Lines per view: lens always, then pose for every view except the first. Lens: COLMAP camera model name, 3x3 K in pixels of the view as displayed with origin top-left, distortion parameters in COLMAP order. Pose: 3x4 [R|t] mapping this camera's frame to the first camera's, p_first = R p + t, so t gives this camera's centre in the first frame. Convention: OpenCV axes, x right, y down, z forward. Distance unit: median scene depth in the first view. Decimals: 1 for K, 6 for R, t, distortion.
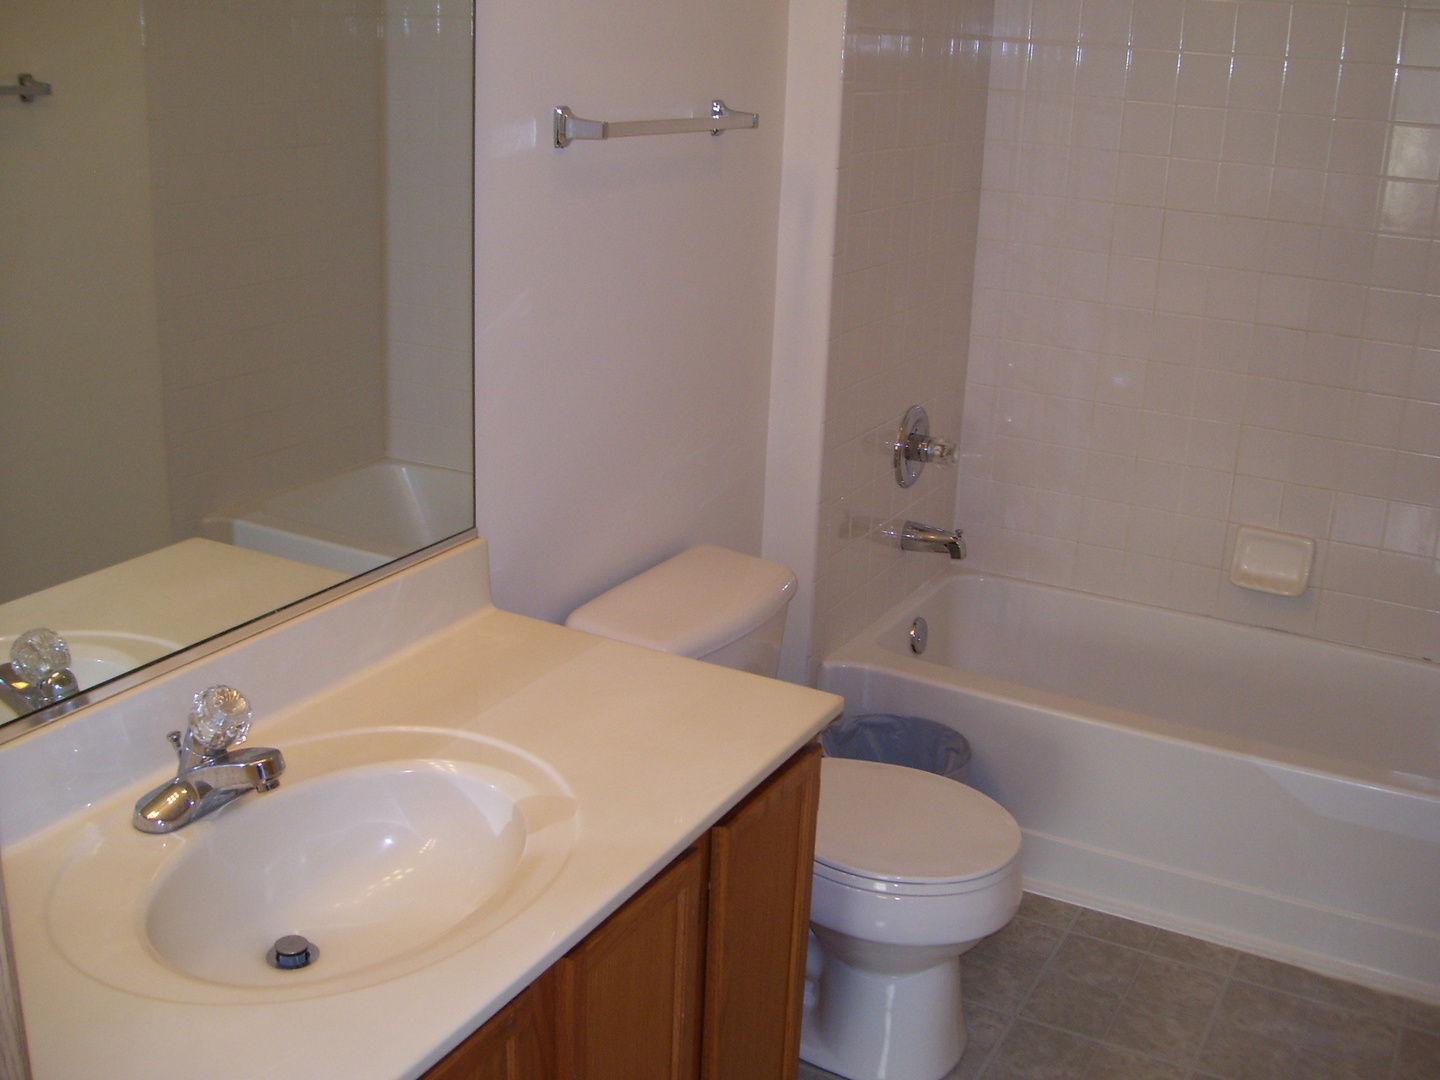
lens RADIAL K [[1566.2, 0, 720.0], [0, 1566.2, 540.0], [0, 0, 1]] dist [-0.147616, 0.004729]
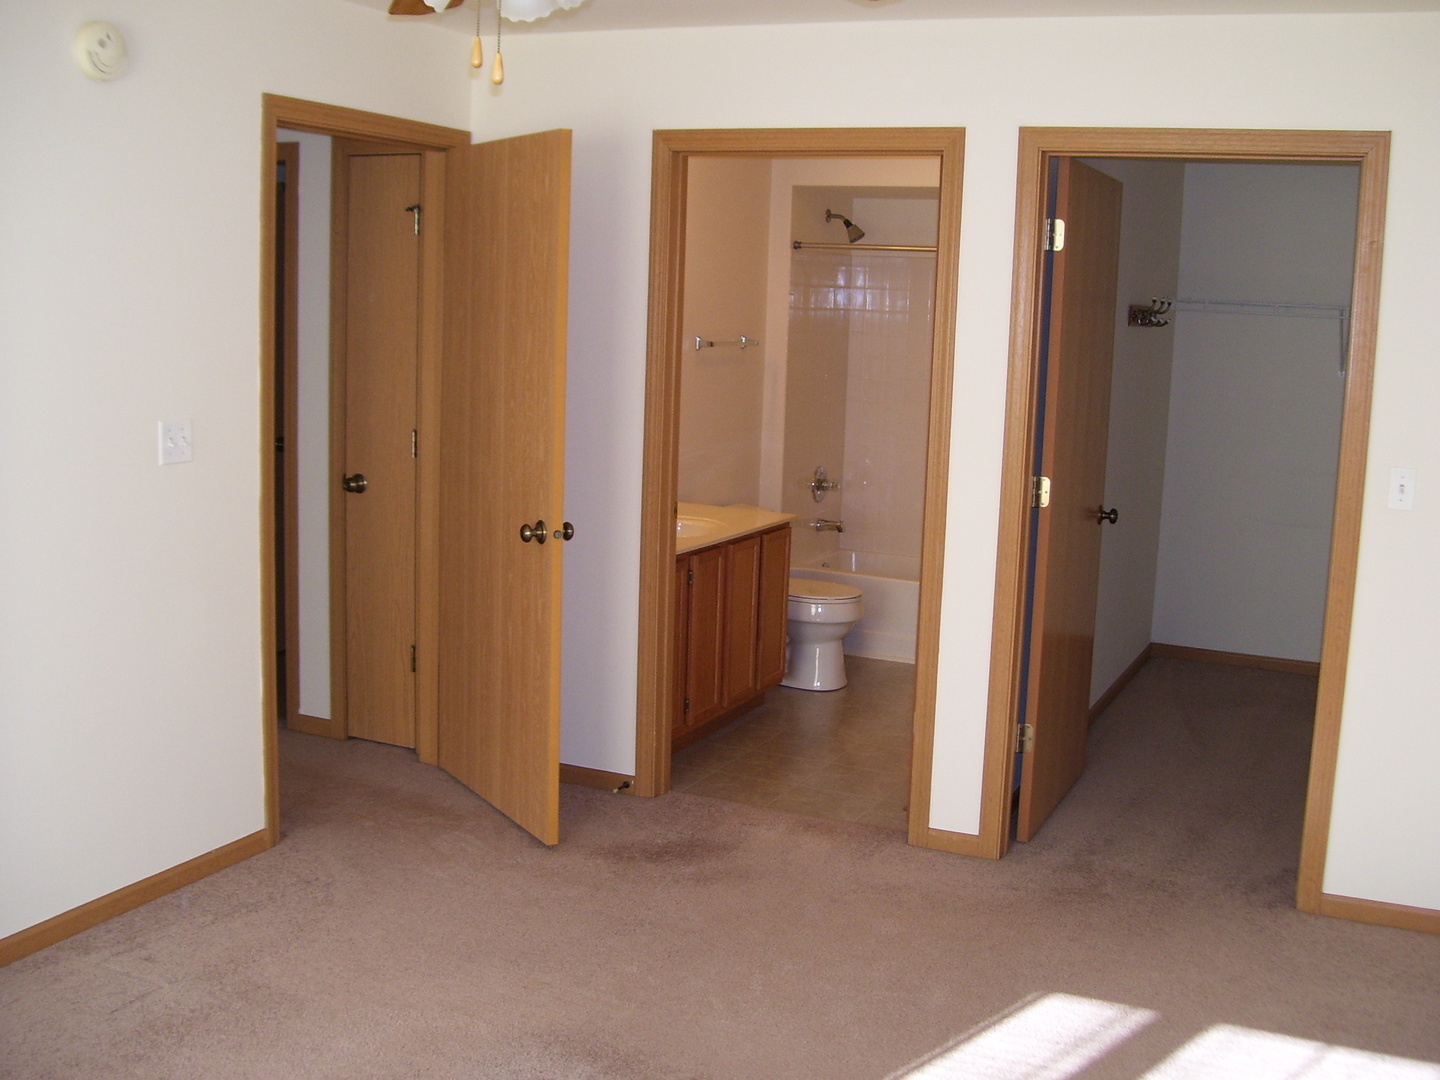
lens RADIAL K [[1566.2, 0, 720.0], [0, 1566.2, 540.0], [0, 0, 1]] dist [-0.147616, 0.004729]
pose [[0.998582, -0.024217, 0.047399, -0.134870], [0.031271, 0.987535, -0.154260, 0.372422], [-0.043073, 0.155523, 0.986893, -1.255340]]
